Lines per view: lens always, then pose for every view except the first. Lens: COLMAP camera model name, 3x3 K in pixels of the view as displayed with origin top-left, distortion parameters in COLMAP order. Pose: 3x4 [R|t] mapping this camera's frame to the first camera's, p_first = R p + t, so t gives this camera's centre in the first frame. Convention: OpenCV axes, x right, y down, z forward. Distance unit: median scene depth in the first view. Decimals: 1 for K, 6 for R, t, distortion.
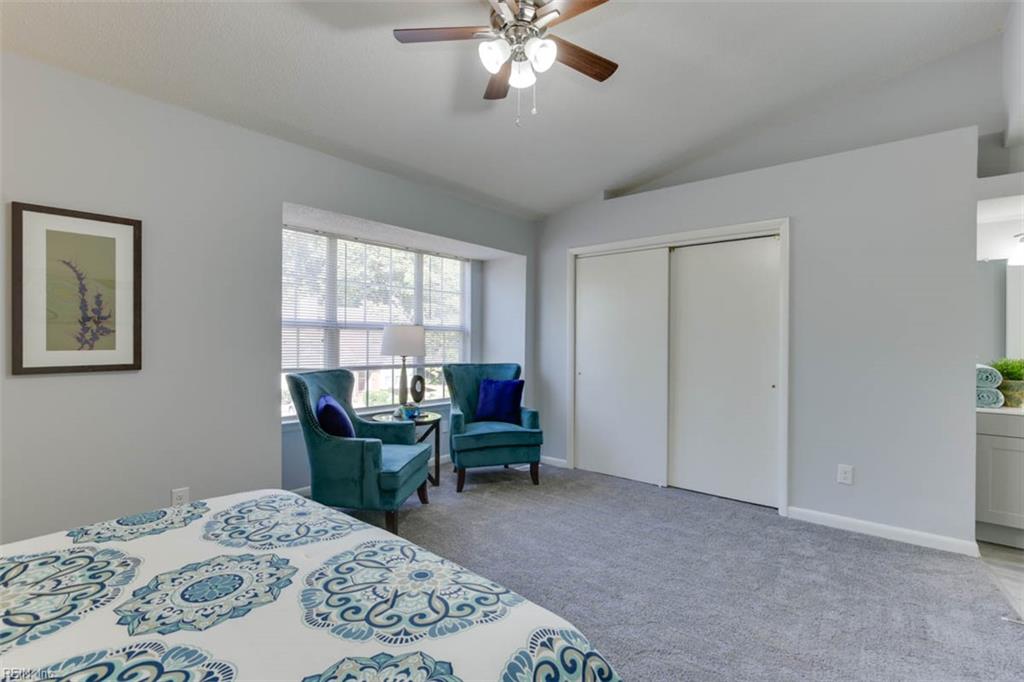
lens RADIAL K [[472.7, 0, 518.9], [0, 472.7, 344.0], [0, 0, 1]] dist [-0.013053, 0.005571]
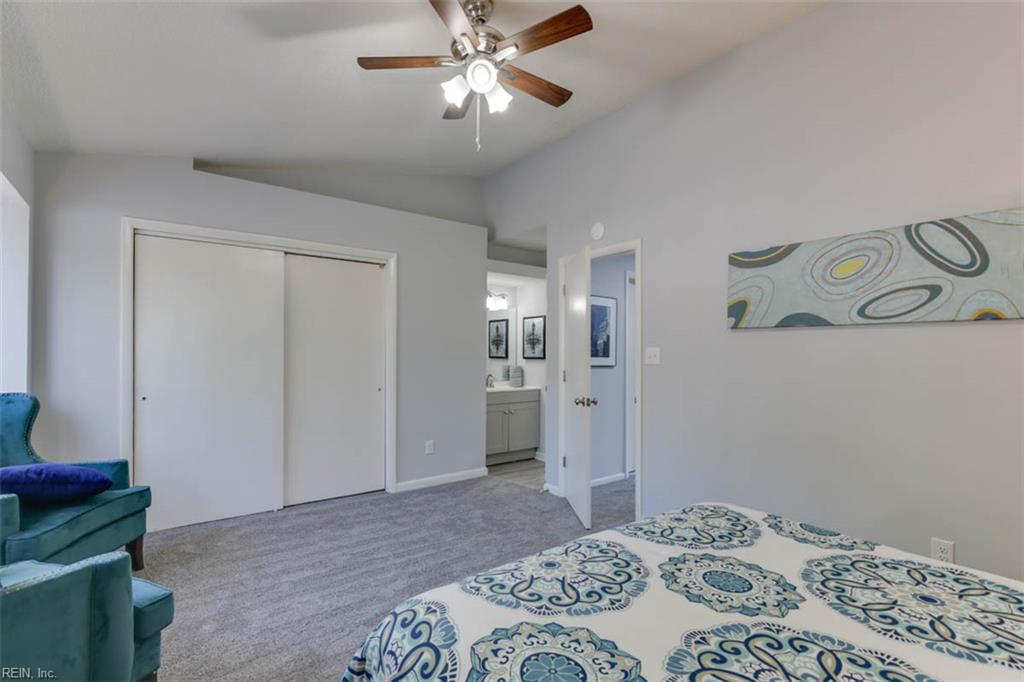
lens RADIAL K [[472.7, 0, 516.8], [0, 472.7, 348.4], [0, 0, 1]] dist [-0.013053, 0.005571]
pose [[0.230133, -0.001925, 0.973157, -0.548220], [0.002413, 0.999996, 0.001408, -0.015640], [-0.973156, 0.002024, 0.230137, 0.375011]]
